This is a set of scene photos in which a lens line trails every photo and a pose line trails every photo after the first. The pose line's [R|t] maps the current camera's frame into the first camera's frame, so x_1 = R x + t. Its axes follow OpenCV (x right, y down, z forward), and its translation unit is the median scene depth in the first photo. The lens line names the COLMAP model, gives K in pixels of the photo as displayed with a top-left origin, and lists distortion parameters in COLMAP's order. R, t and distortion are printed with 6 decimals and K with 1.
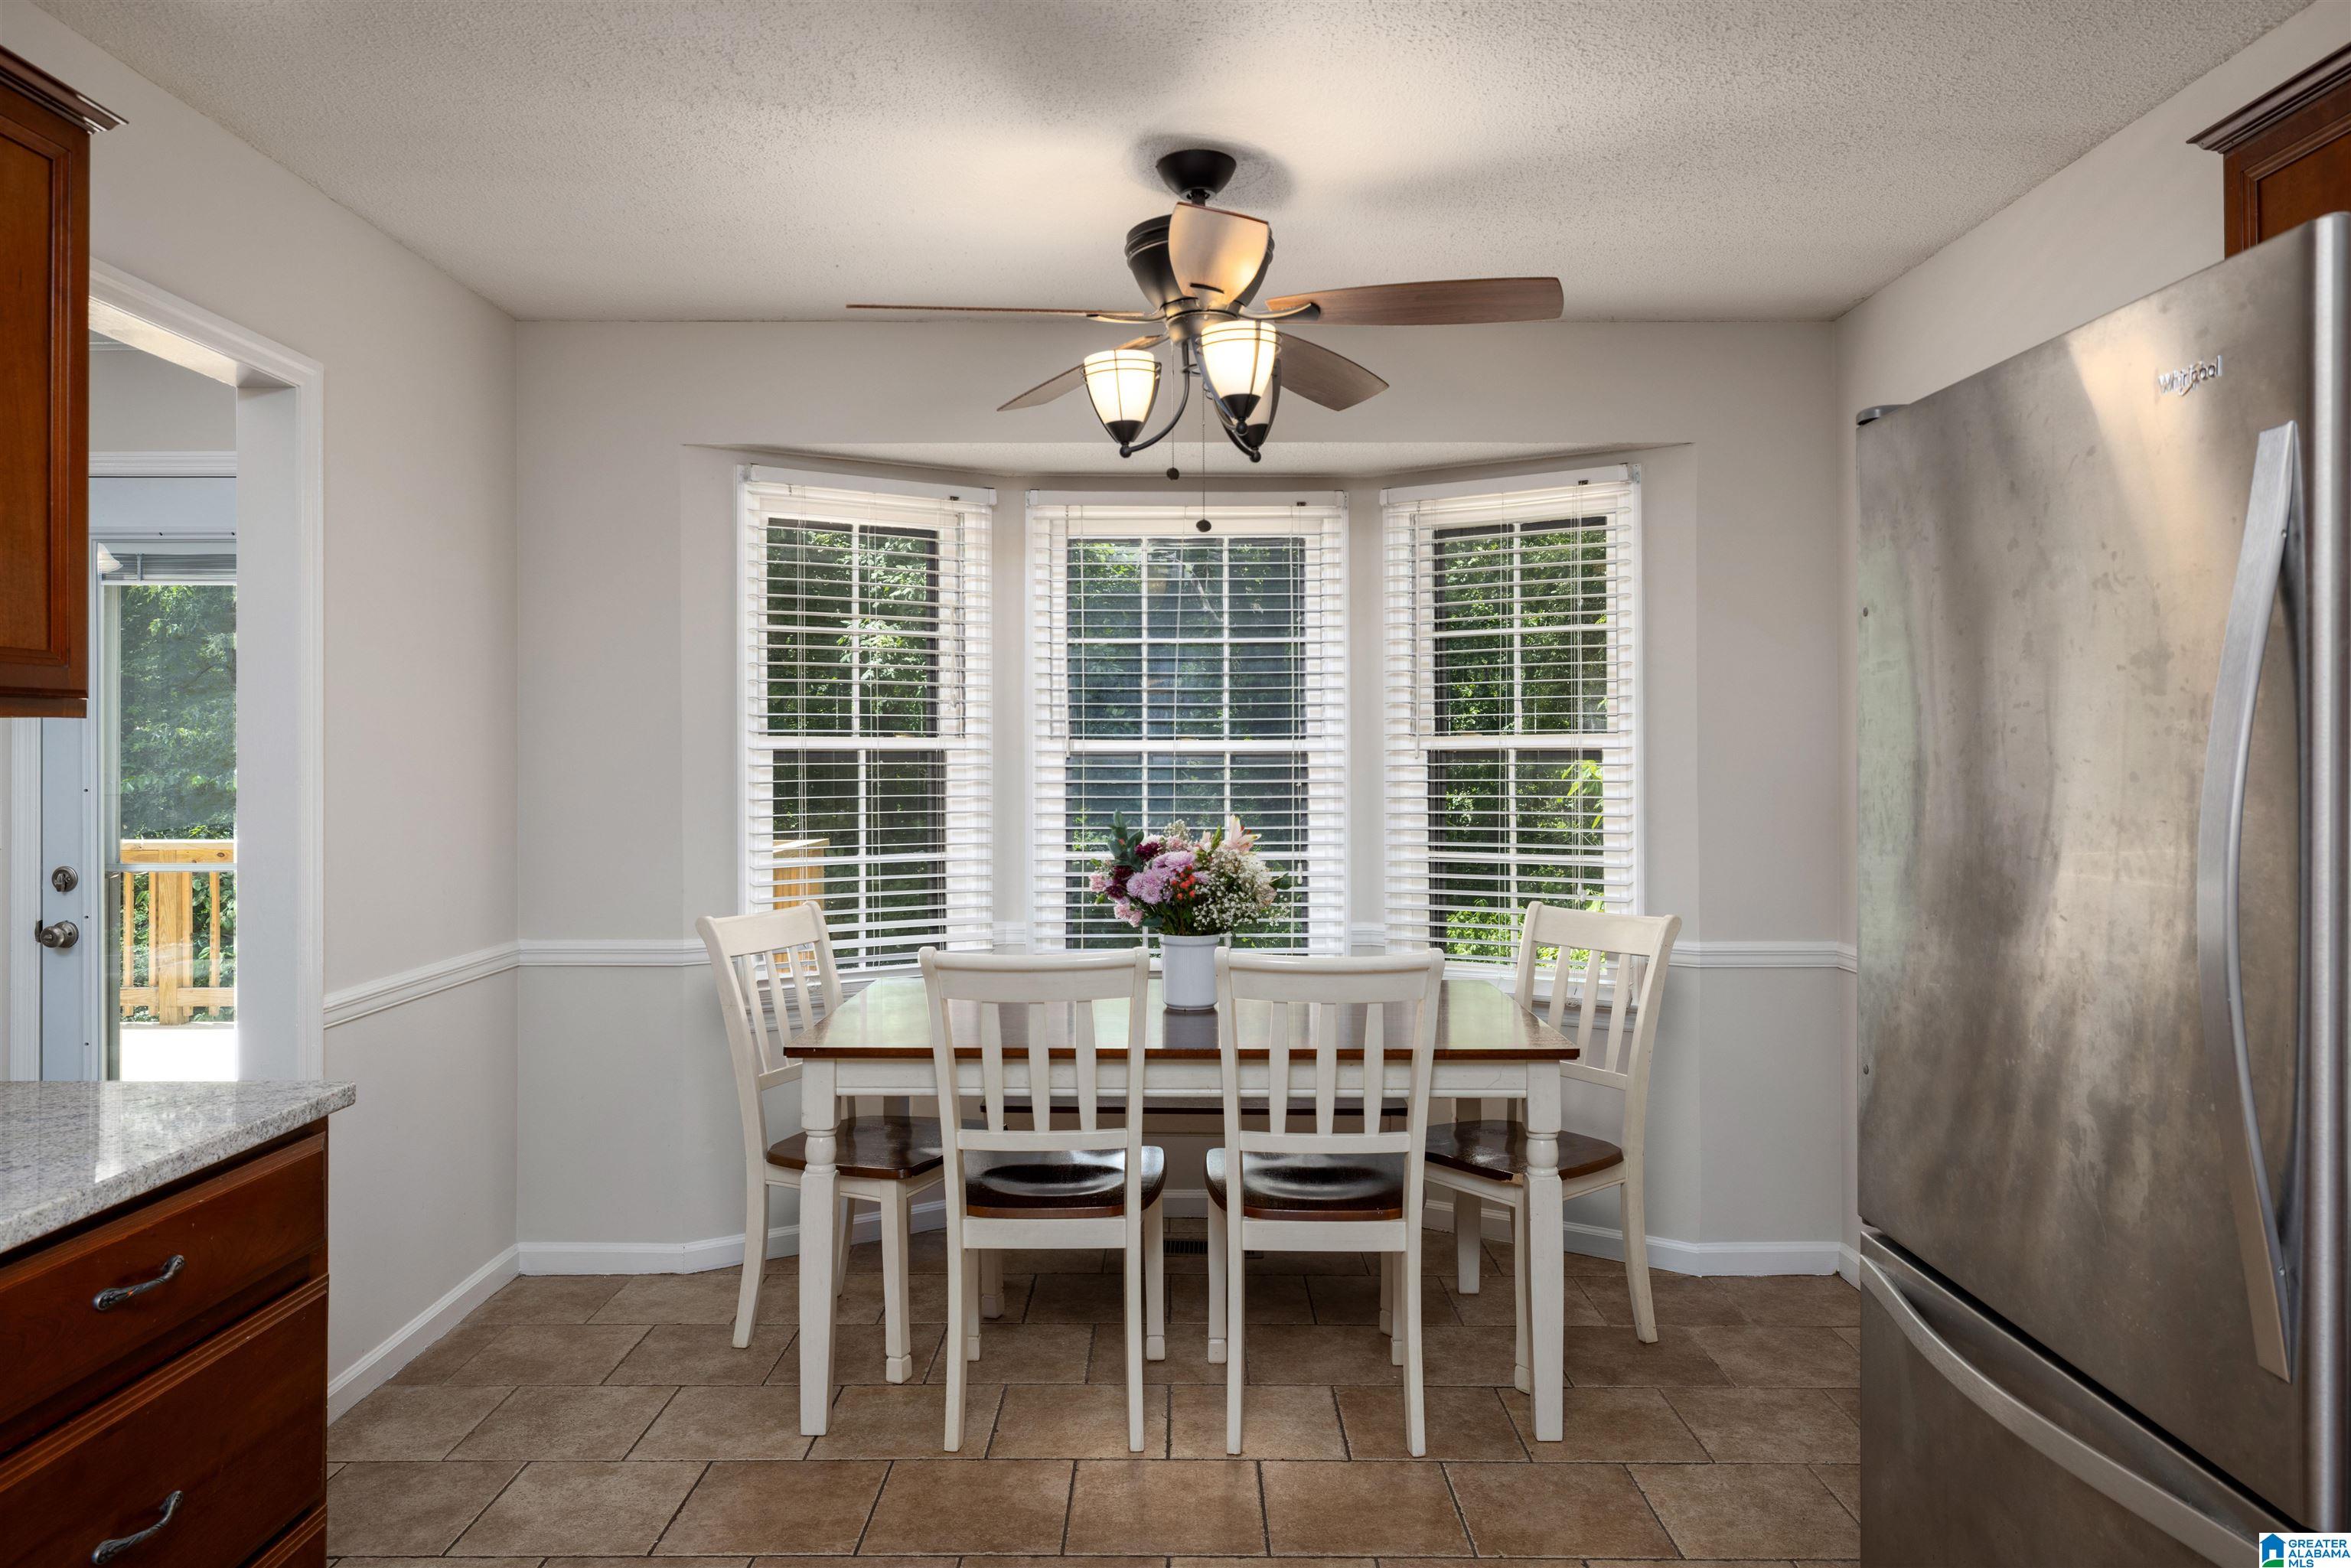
lens RADIAL K [[1501.7, 0, 1163.5], [0, 1501.7, 720.1], [0, 0, 1]] dist [0.002763, 0.000613]
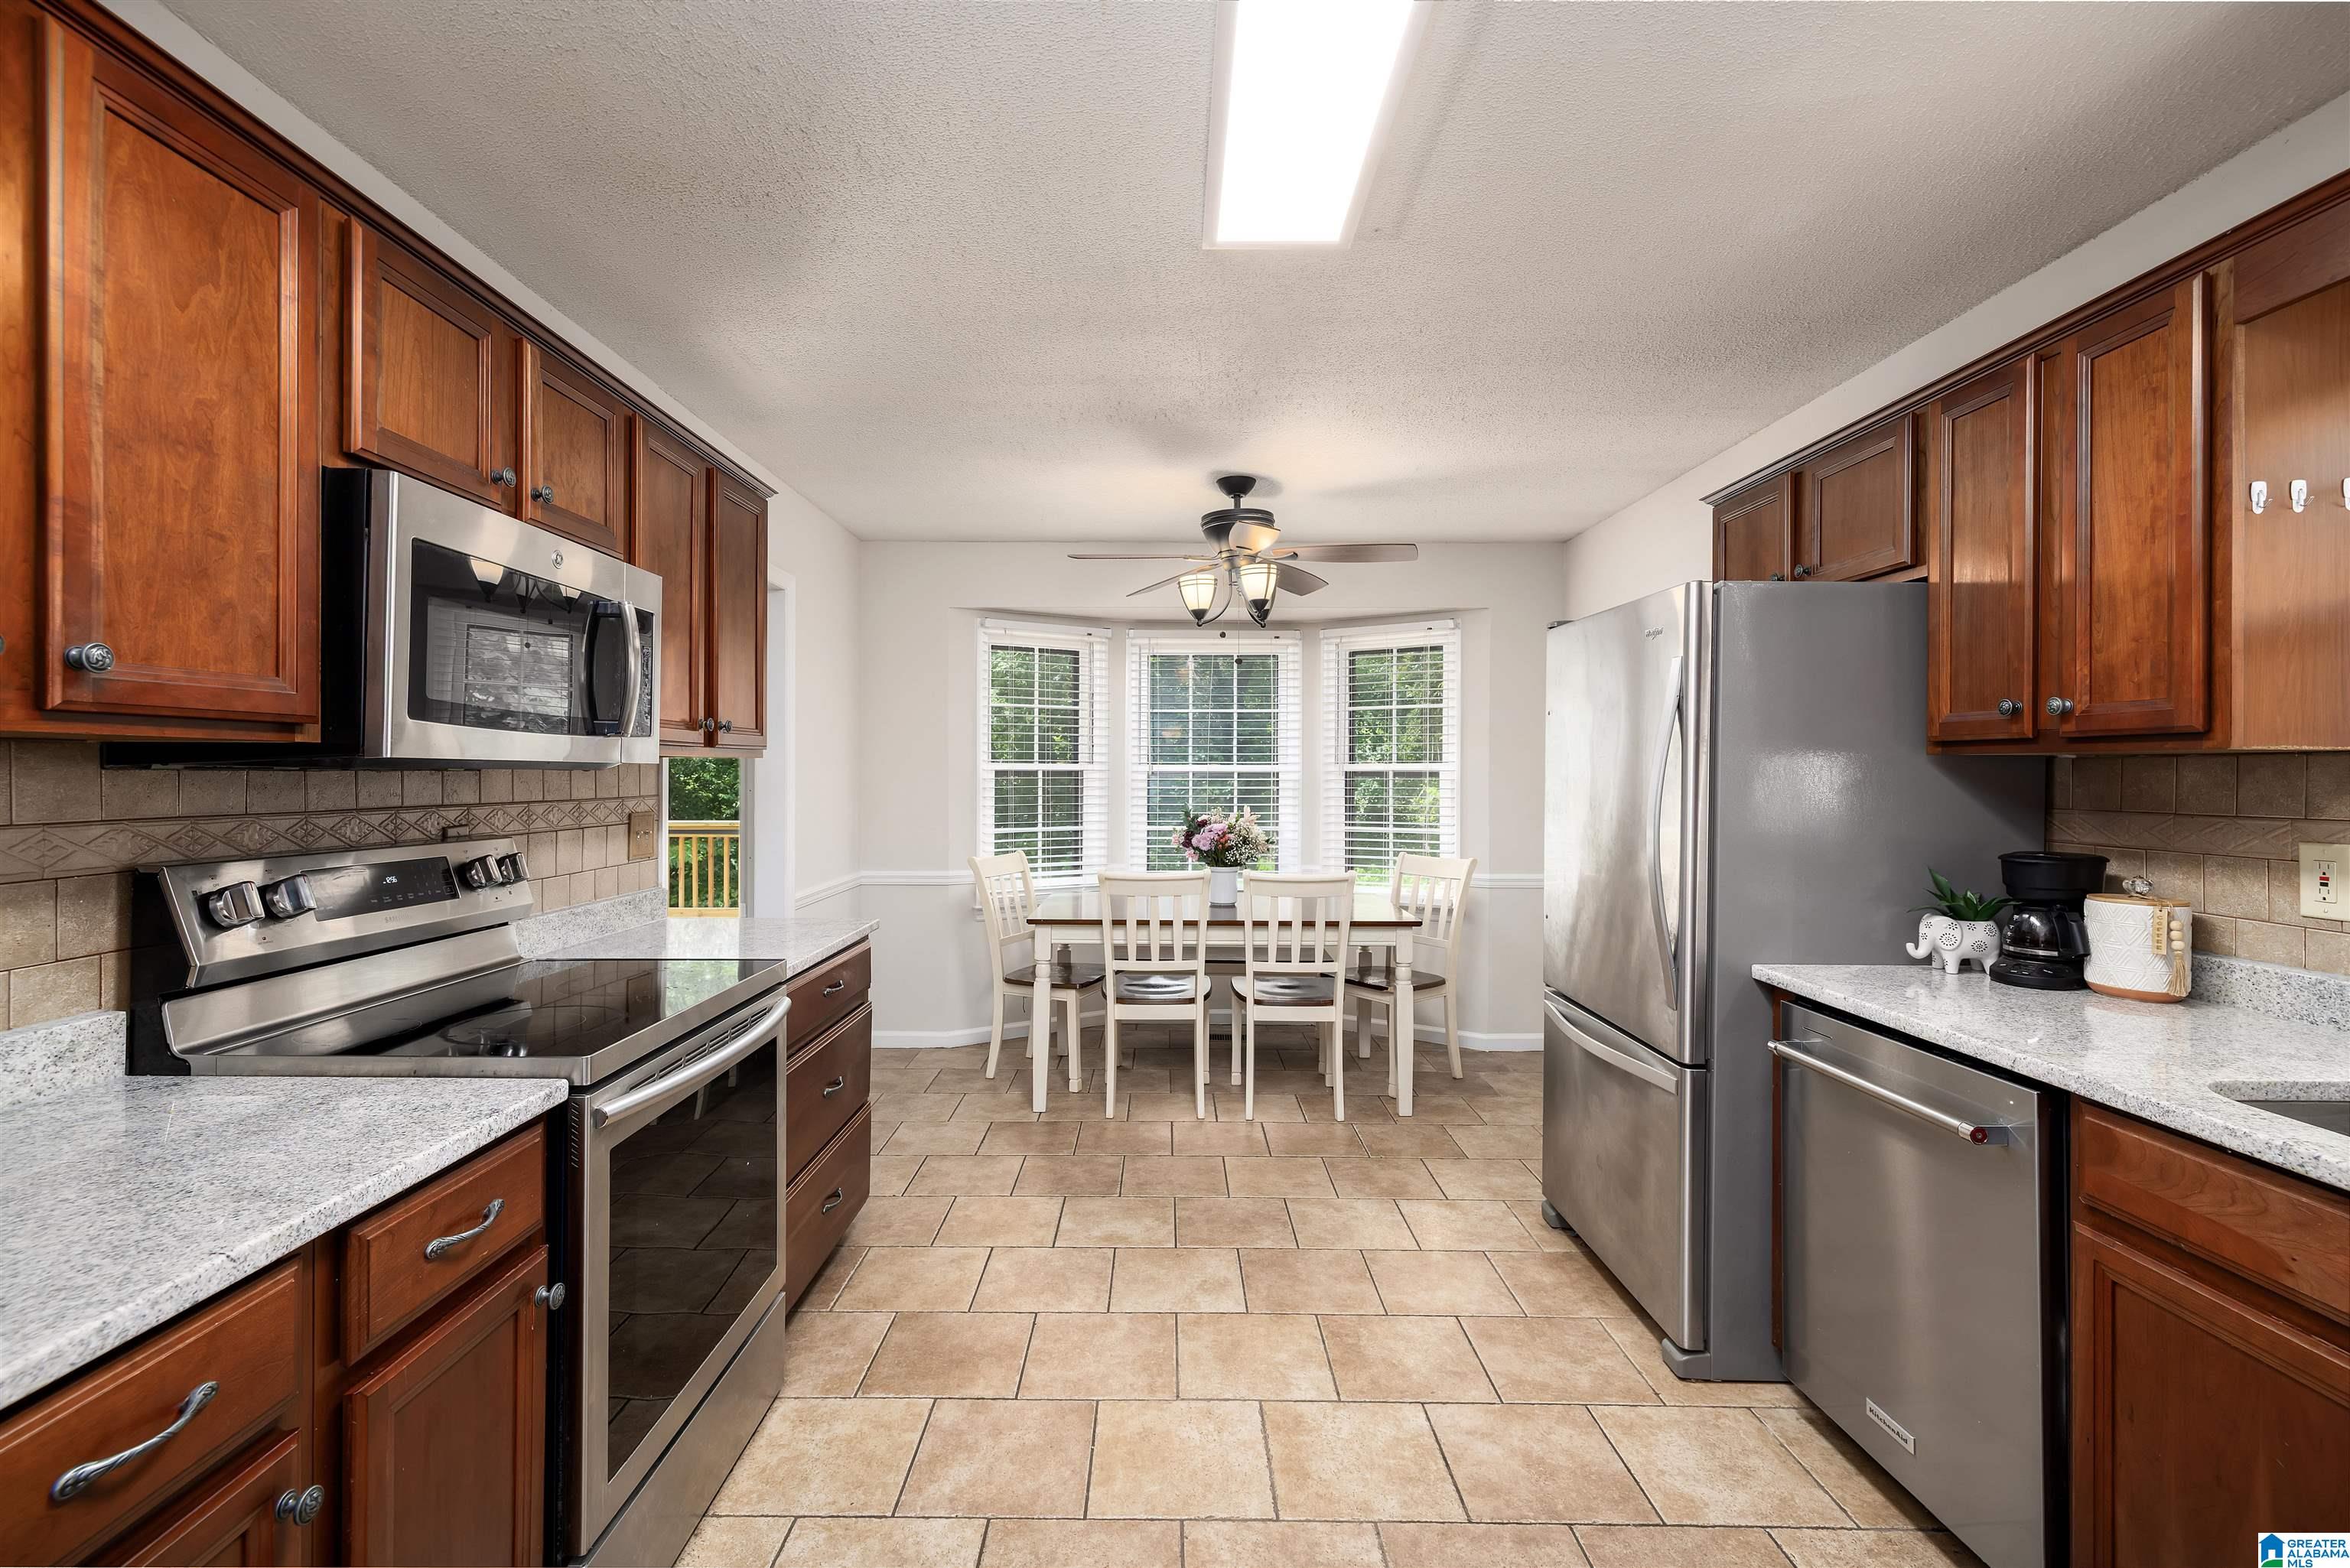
lens RADIAL K [[994.9, 0, 1153.9], [0, 994.9, 773.1], [0, 0, 1]] dist [0.000566, -0.000028]
pose [[0.999978, 0.003620, -0.005568, -0.063450], [-0.003473, 0.999649, 0.026252, -0.011370], [0.005661, -0.026232, 0.999640, -0.274028]]
